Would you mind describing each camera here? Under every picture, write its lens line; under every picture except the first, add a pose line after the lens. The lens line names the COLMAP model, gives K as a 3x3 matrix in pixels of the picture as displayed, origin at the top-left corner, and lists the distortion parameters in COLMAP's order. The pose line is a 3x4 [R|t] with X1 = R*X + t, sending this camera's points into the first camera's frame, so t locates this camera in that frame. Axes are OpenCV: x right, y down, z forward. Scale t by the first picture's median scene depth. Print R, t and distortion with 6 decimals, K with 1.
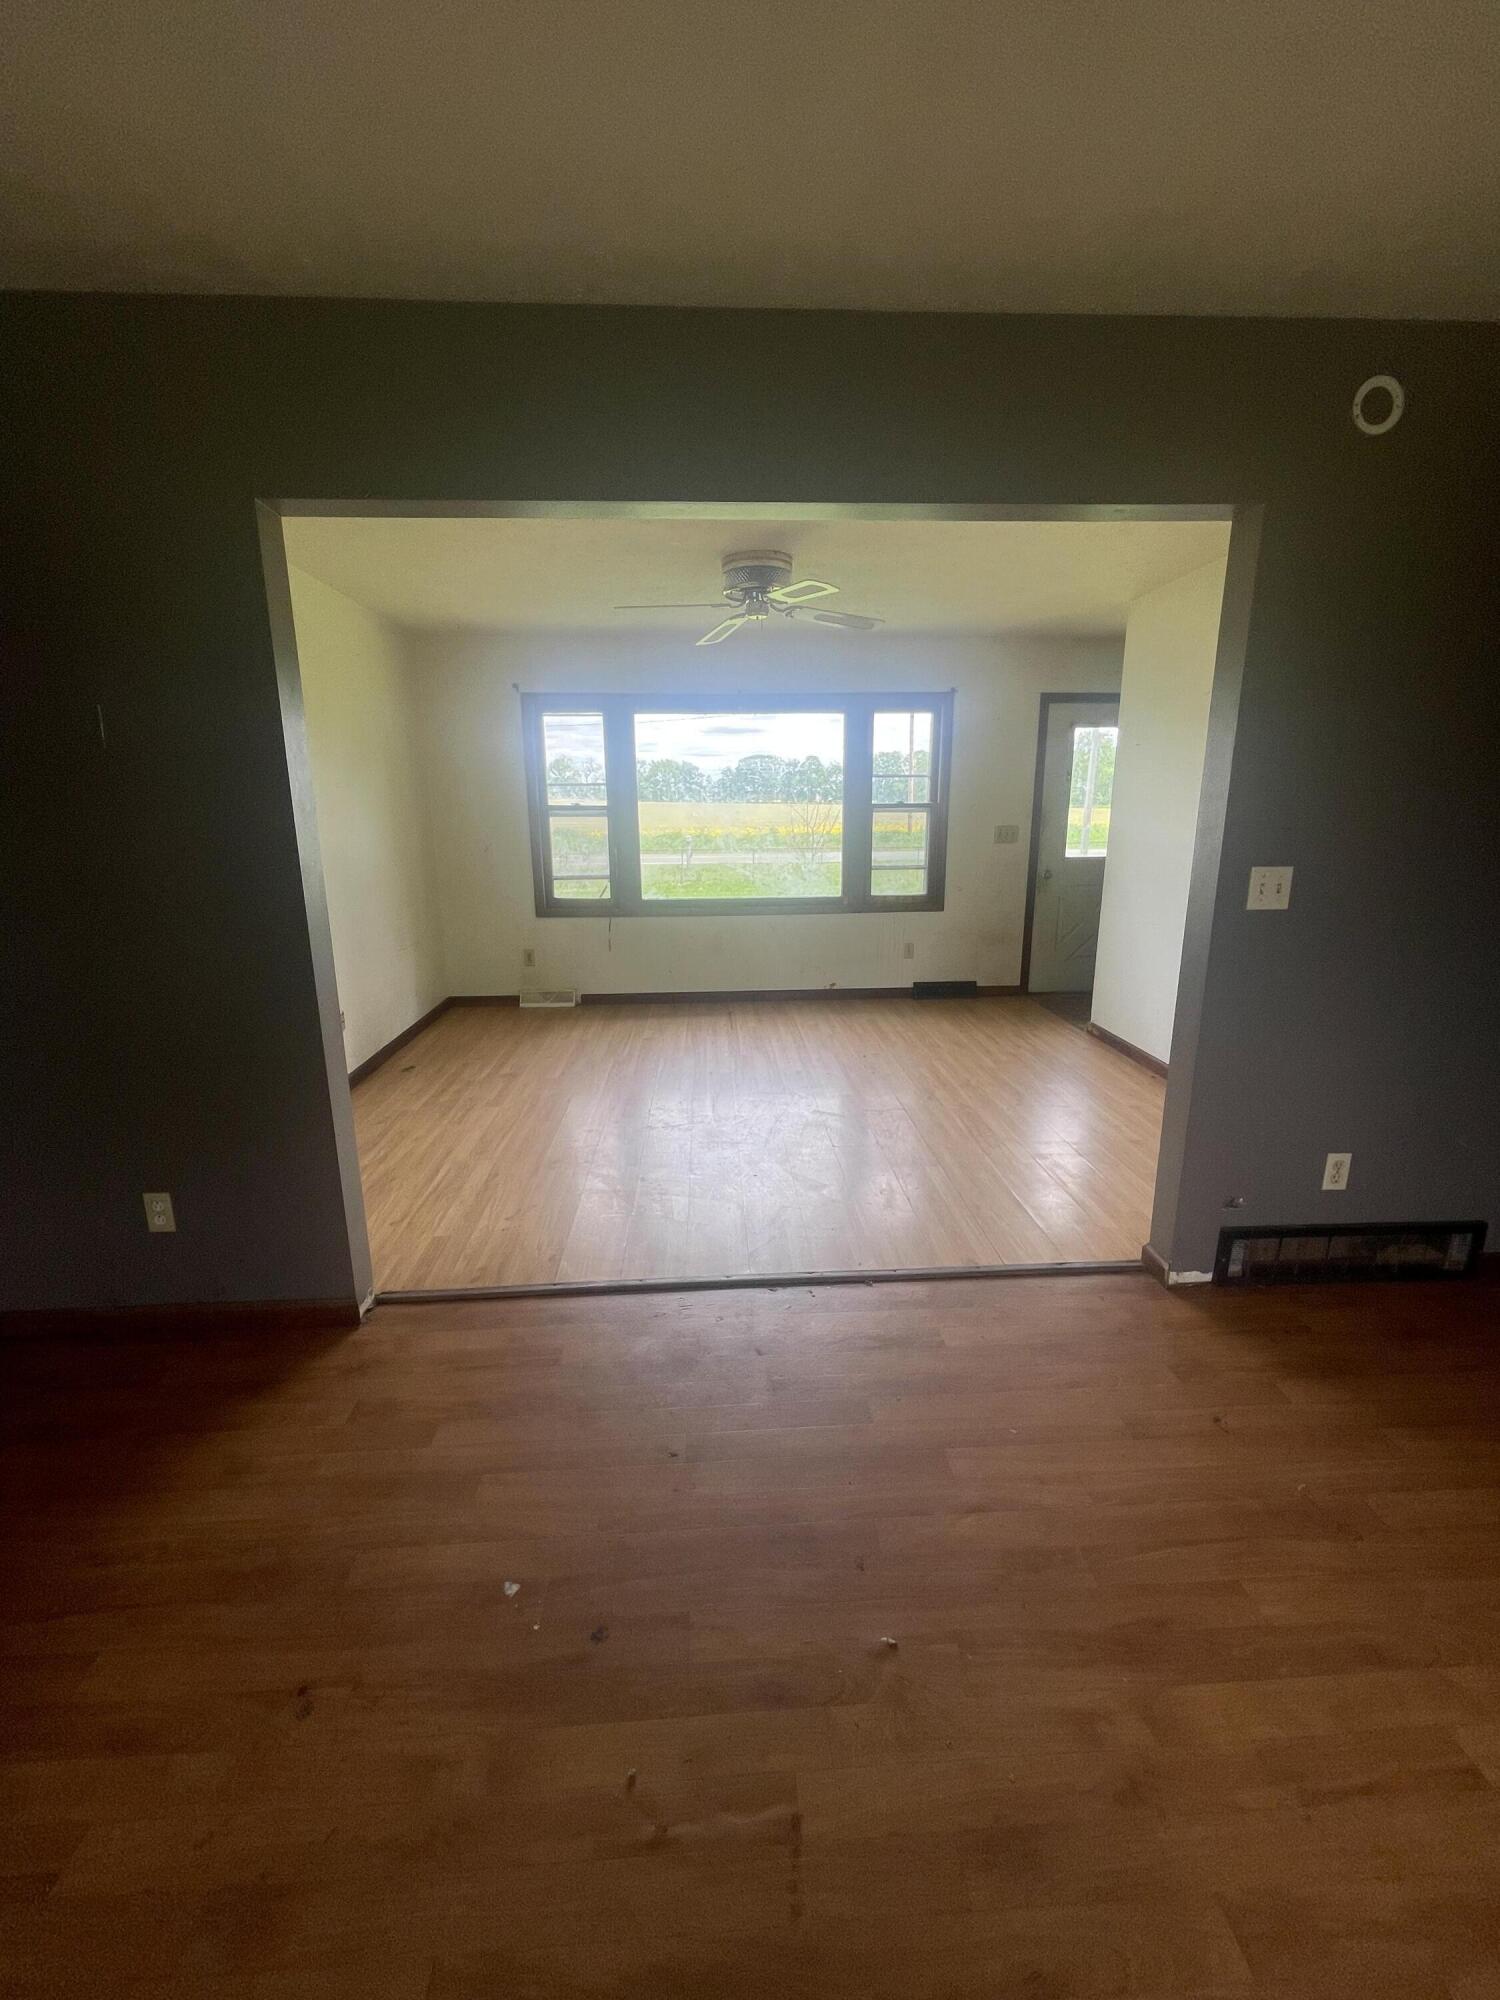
lens RADIAL K [[804.3, 0, 762.6], [0, 804.3, 998.1], [0, 0, 1]] dist [-0.000950, -0.000945]
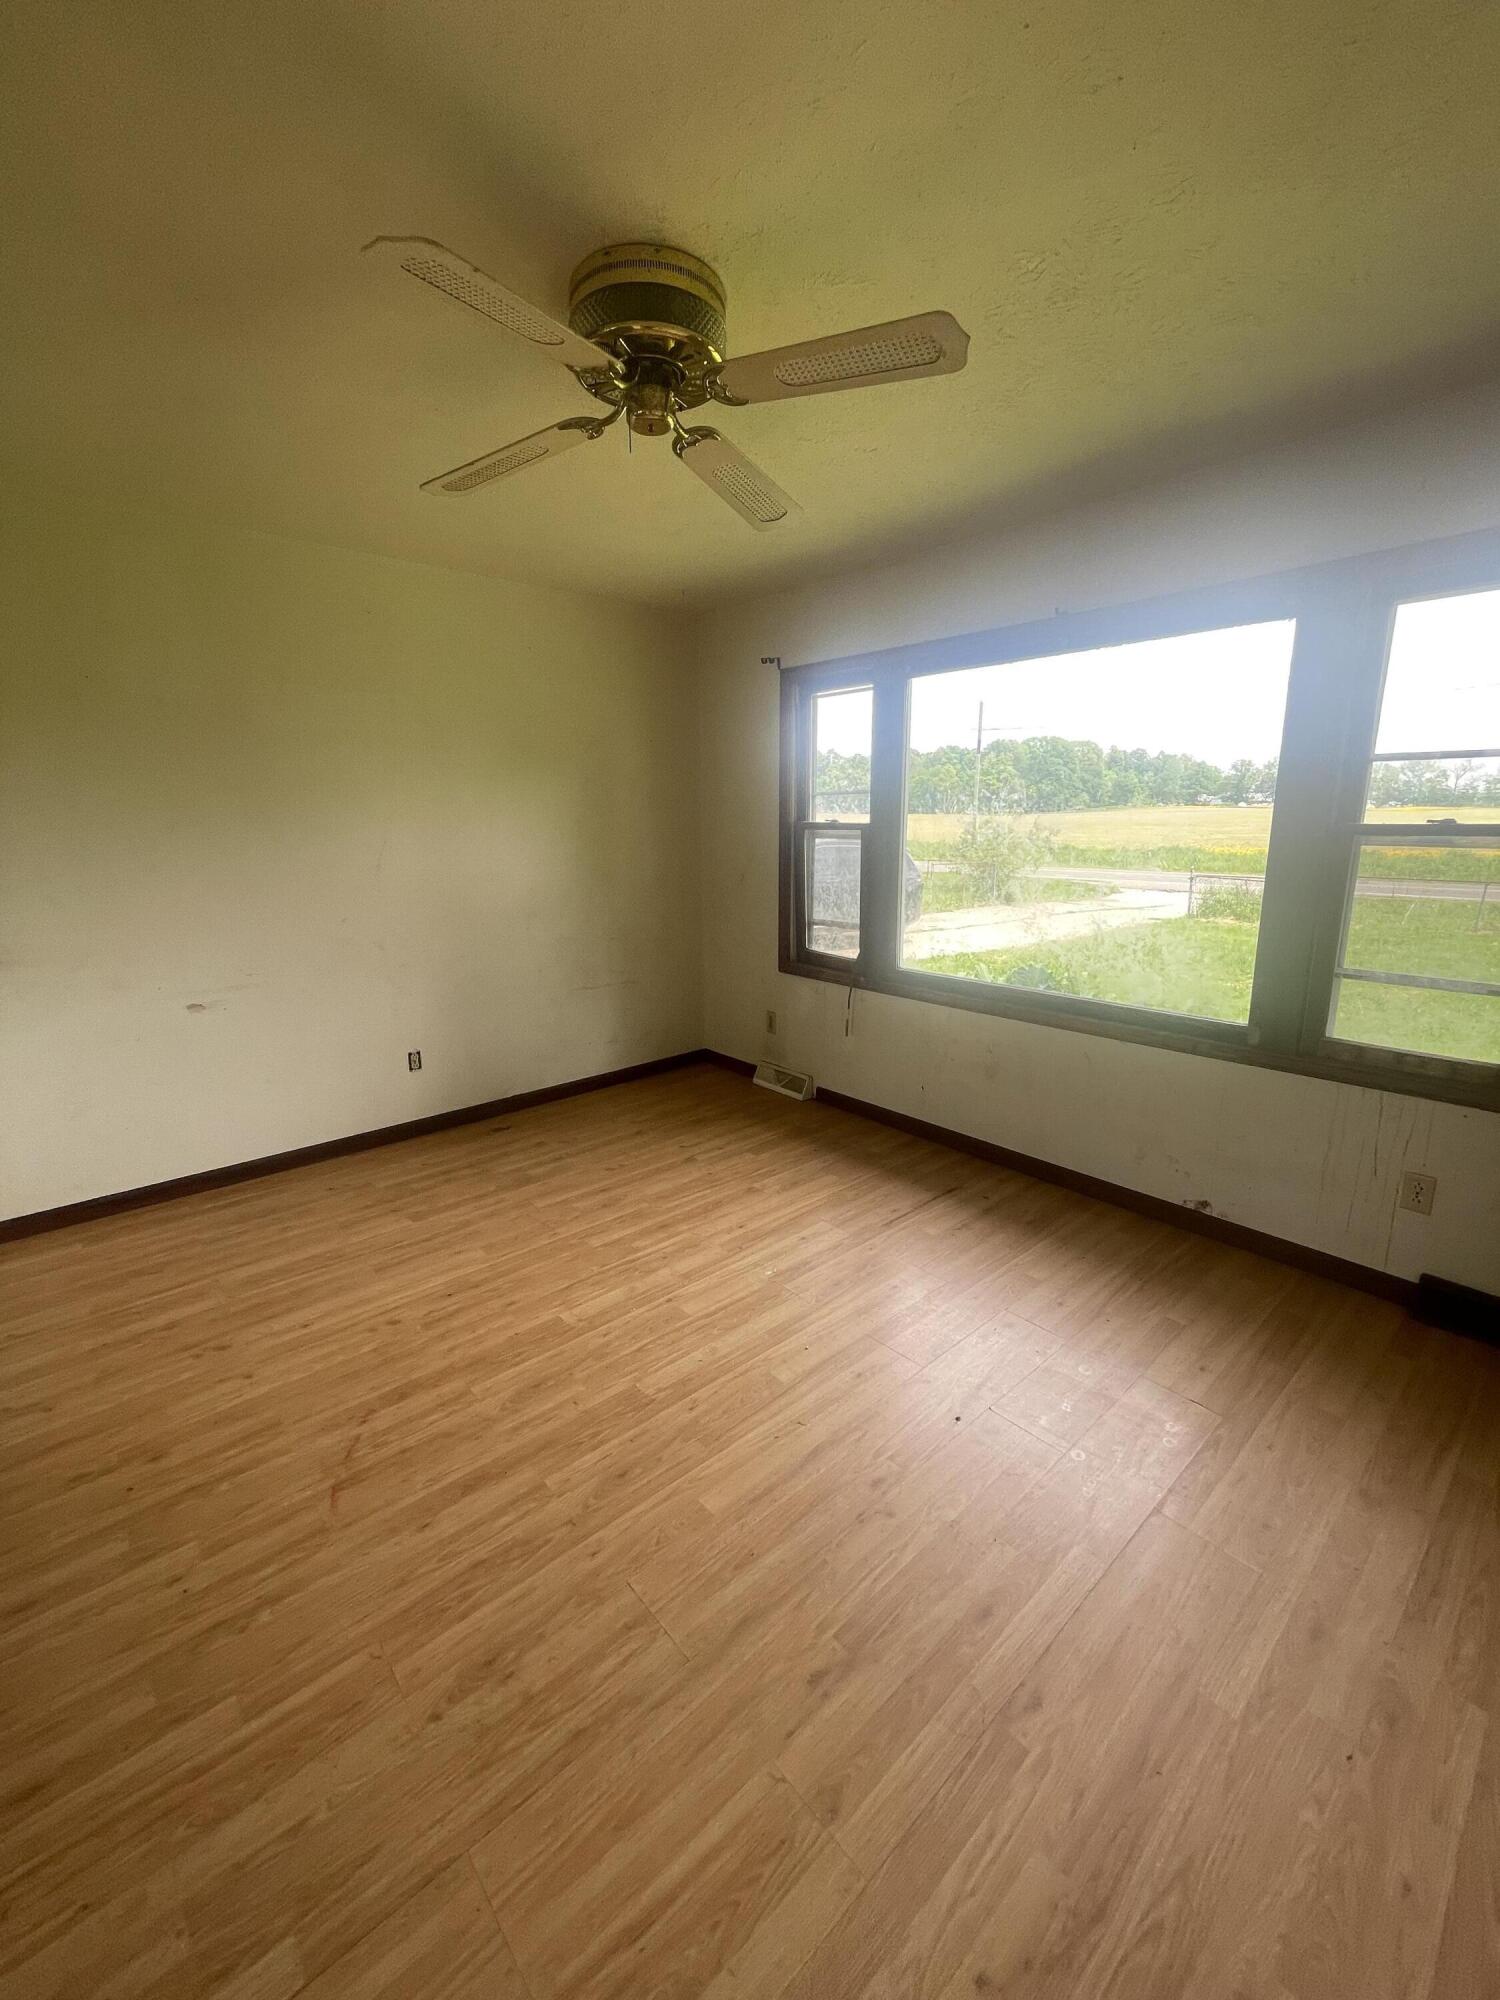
lens RADIAL K [[804.3, 0, 744.7], [0, 804.3, 1001.9], [0, 0, 1]] dist [-0.000950, -0.000945]
pose [[0.599300, 0.178577, -0.780352, 0.292762], [-0.179365, 0.979972, 0.086508, -0.134067], [0.780171, 0.088124, 0.619328, 0.523844]]
